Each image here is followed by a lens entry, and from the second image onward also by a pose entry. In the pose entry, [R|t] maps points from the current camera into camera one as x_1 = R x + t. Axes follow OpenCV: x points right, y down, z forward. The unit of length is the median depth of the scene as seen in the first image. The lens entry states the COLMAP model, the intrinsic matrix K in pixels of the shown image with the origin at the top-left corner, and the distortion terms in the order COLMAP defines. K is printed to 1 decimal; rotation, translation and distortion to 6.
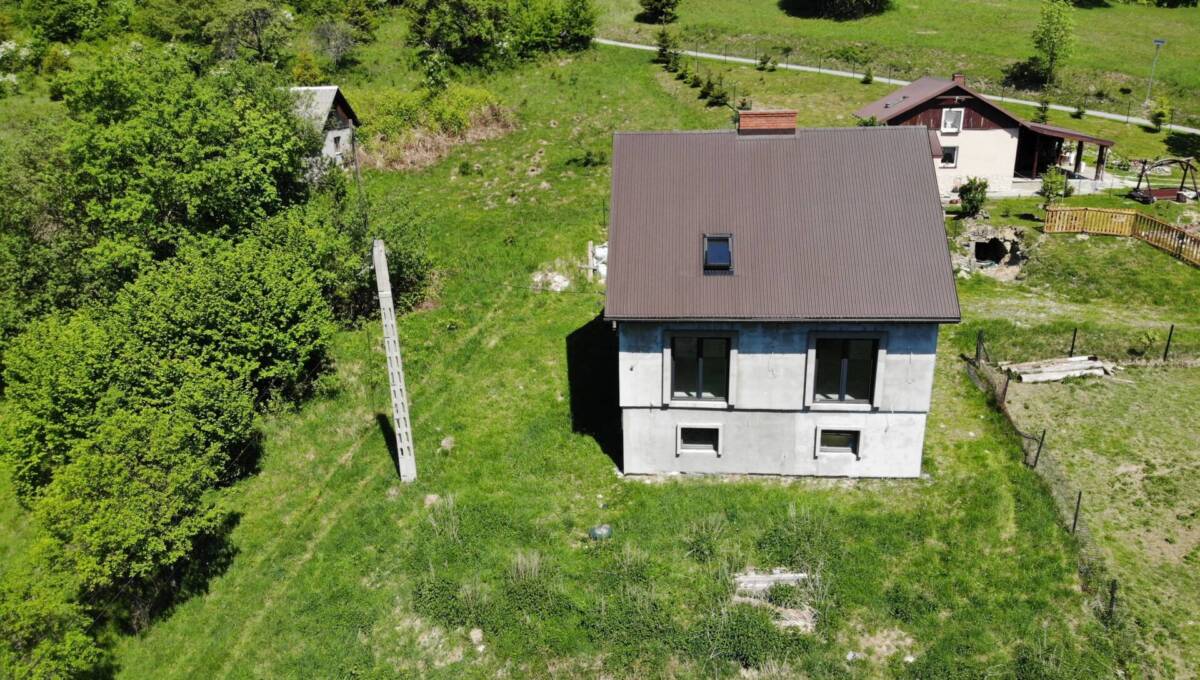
lens RADIAL K [[874.8, 0, 611.7], [0, 874.8, 343.8], [0, 0, 1]] dist [0.068424, -0.195828]
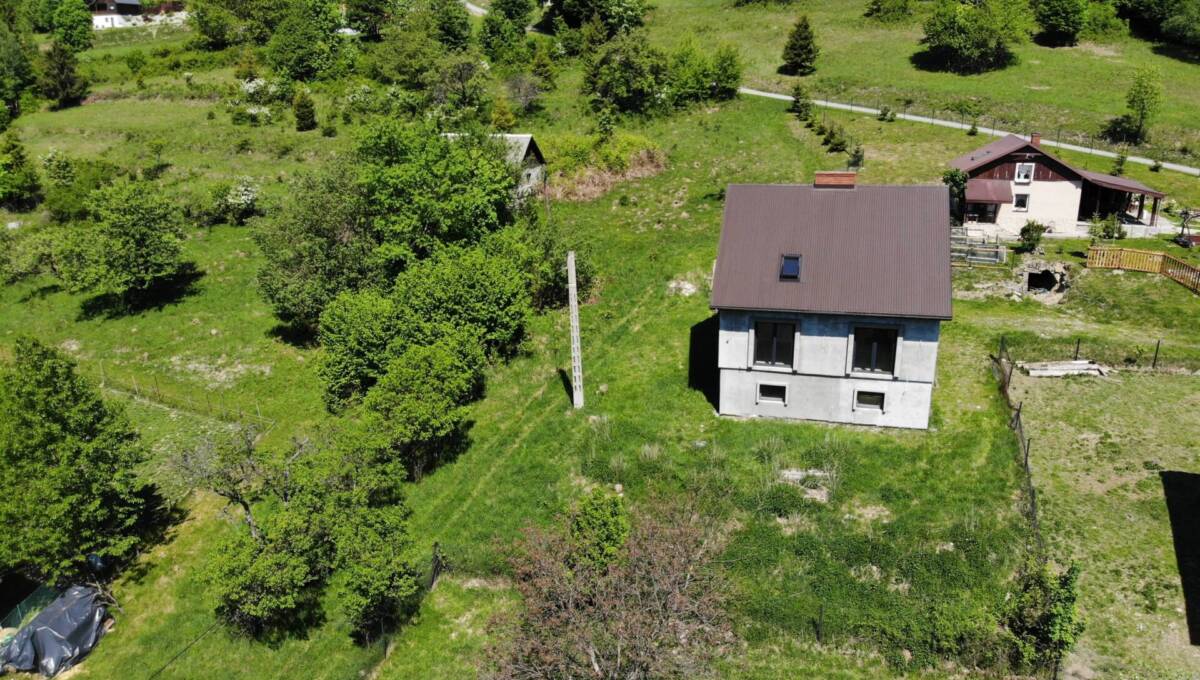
lens RADIAL K [[874.8, 0, 610.5], [0, 874.8, 344.2], [0, 0, 1]] dist [0.068424, -0.195828]
pose [[0.984697, 0.054960, -0.165385, 0.057537], [-0.059250, 0.998020, -0.021116, 0.060496], [0.163897, 0.030592, 0.986003, -0.411226]]
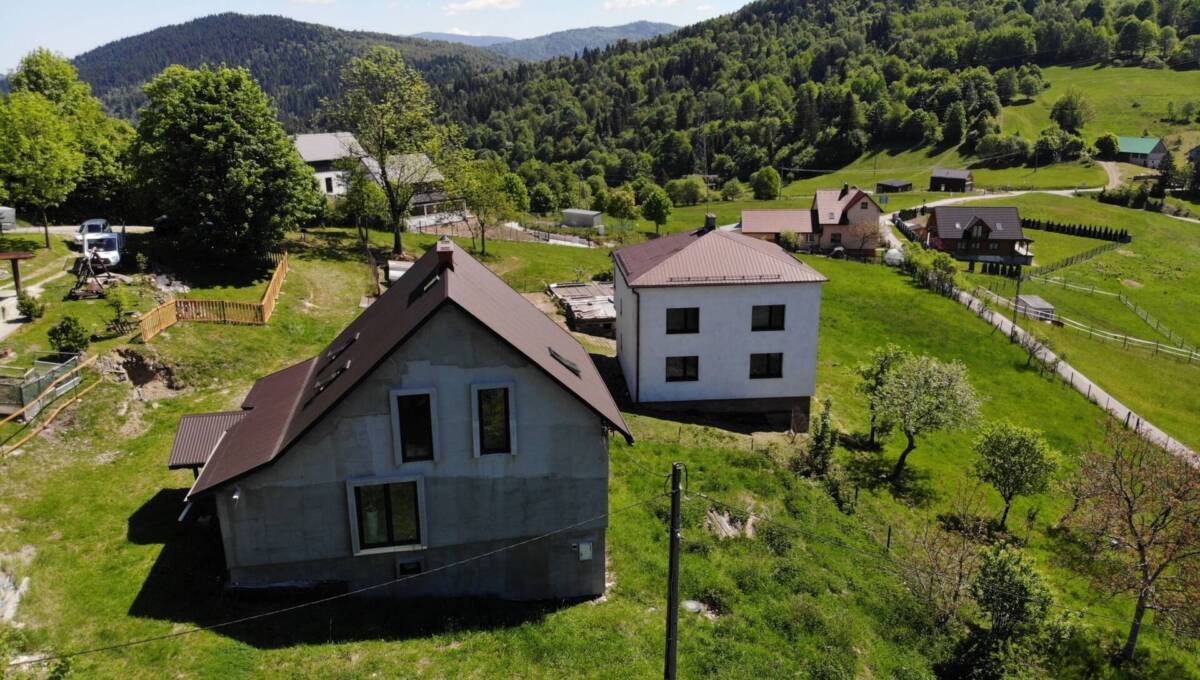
lens RADIAL K [[874.8, 0, 611.7], [0, 874.8, 348.9], [0, 0, 1]] dist [0.068424, -0.195828]
pose [[-0.247865, -0.269240, 0.930630, -0.716264], [0.321422, 0.883342, 0.341167, -0.372136], [-0.913920, 0.383689, -0.132410, 0.850090]]
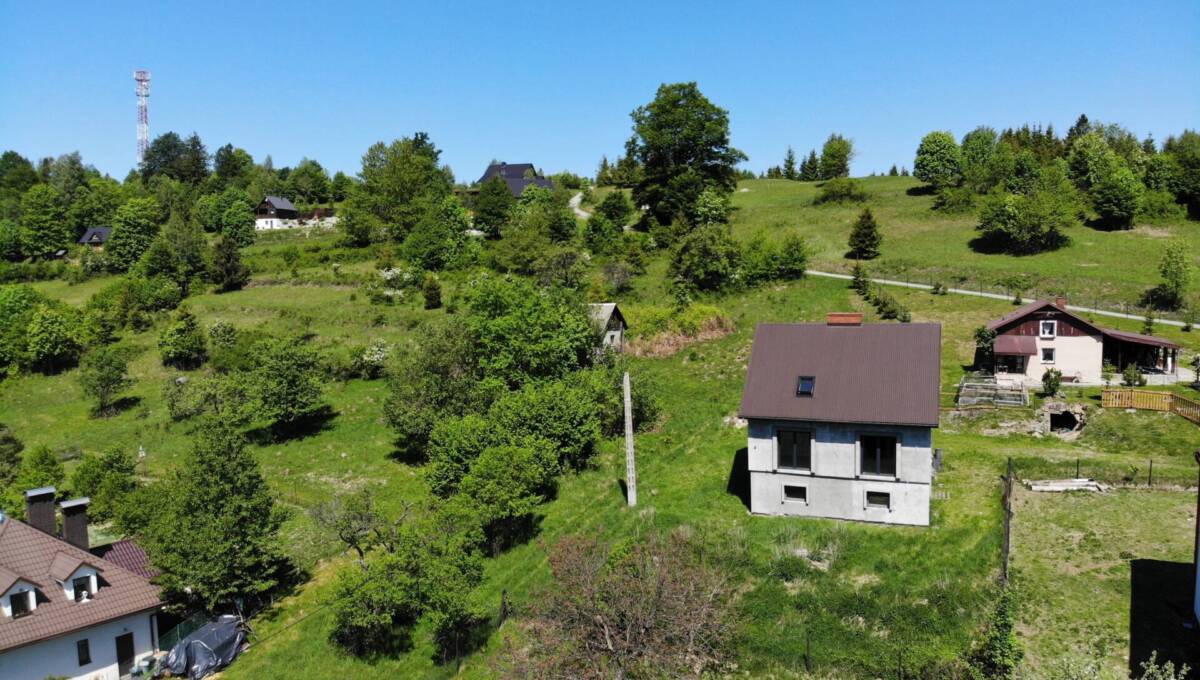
lens RADIAL K [[874.8, 0, 608.6], [0, 874.8, 334.0], [0, 0, 1]] dist [0.068424, -0.195828]
pose [[0.954892, 0.016633, -0.296488, 0.210698], [-0.092006, 0.965870, -0.242138, 0.211354], [0.282341, 0.258494, 0.923831, -0.649377]]
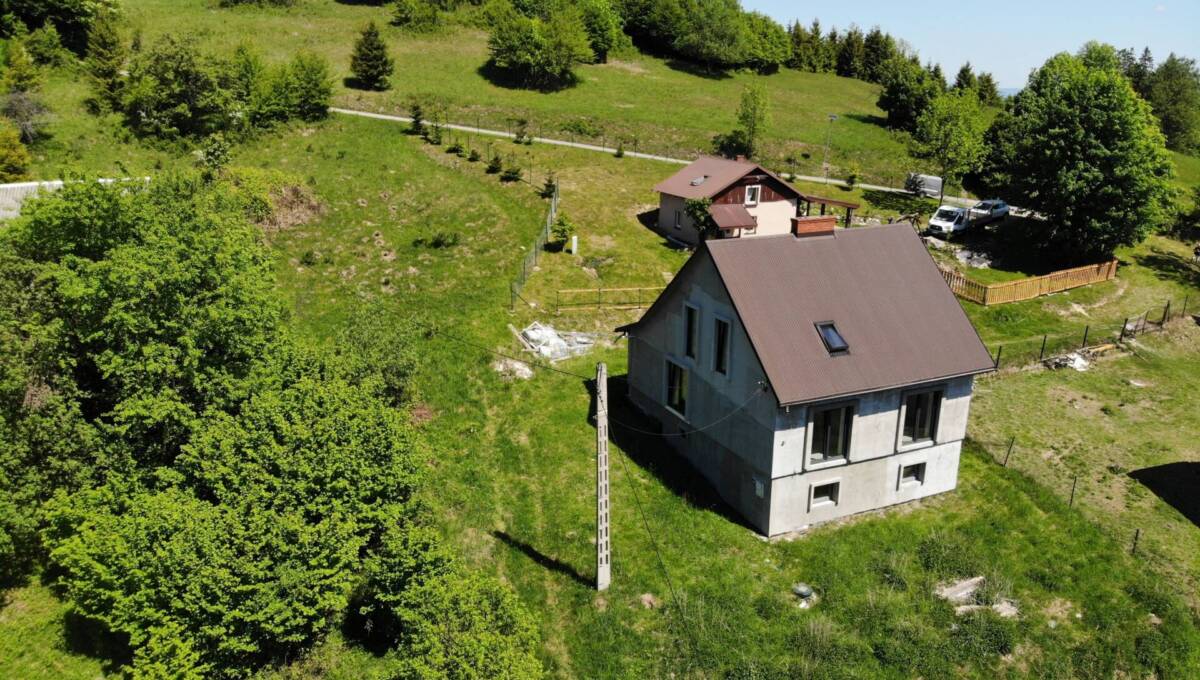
lens RADIAL K [[874.8, 0, 606.2], [0, 874.8, 335.1], [0, 0, 1]] dist [0.068424, -0.195828]
pose [[0.874092, -0.111027, 0.472902, -0.573702], [0.134127, 0.990846, -0.015286, -0.102990], [-0.466876, 0.076790, 0.880983, 0.055180]]
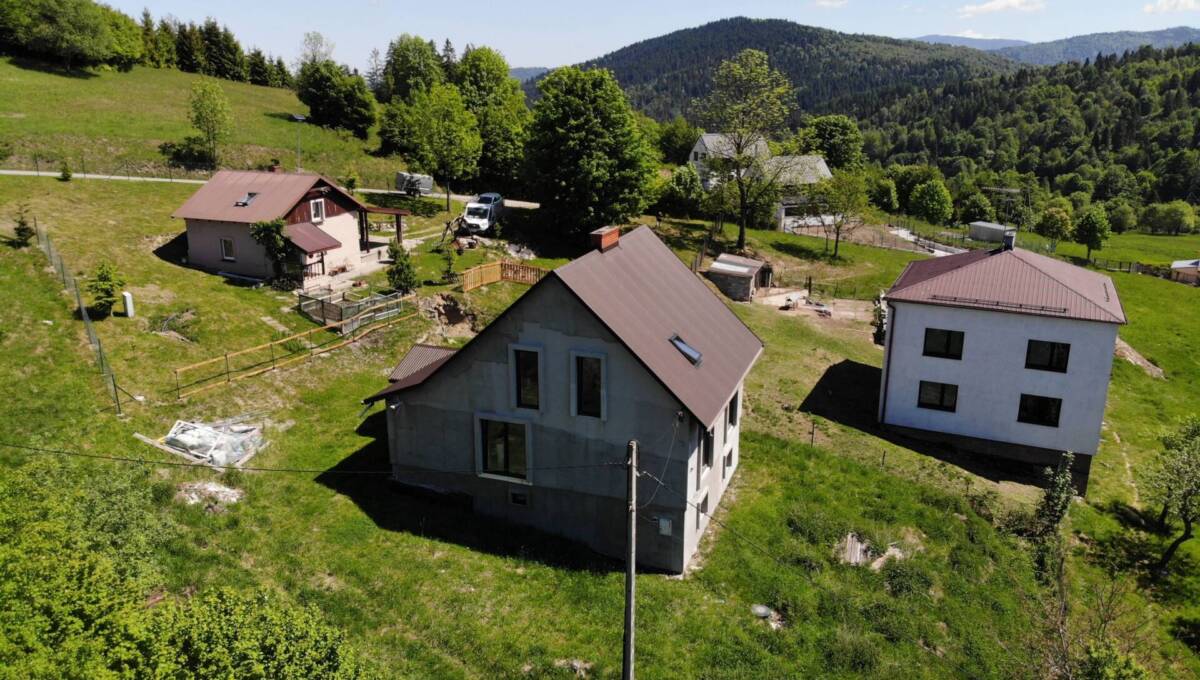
lens RADIAL K [[874.8, 0, 607.5], [0, 874.8, 342.4], [0, 0, 1]] dist [0.068424, -0.195828]
pose [[0.276797, -0.257929, 0.925665, -0.771366], [0.302075, 0.937824, 0.170989, -0.269513], [-0.912214, 0.232291, 0.337501, 0.550381]]
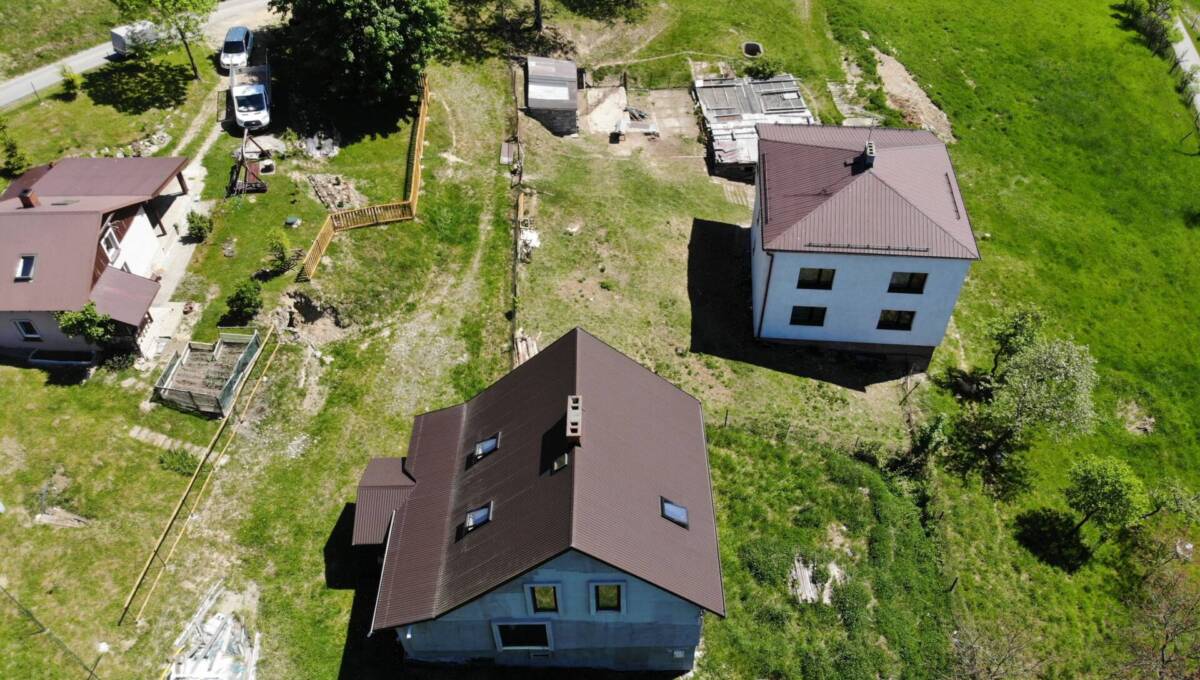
lens RADIAL K [[874.8, 0, 610.9], [0, 874.8, 343.5], [0, 0, 1]] dist [0.068424, -0.195828]
pose [[-0.073451, -0.702013, 0.708366, -0.458381], [0.333273, 0.652173, 0.680881, -0.891239], [-0.939965, 0.286091, 0.186059, 0.615316]]
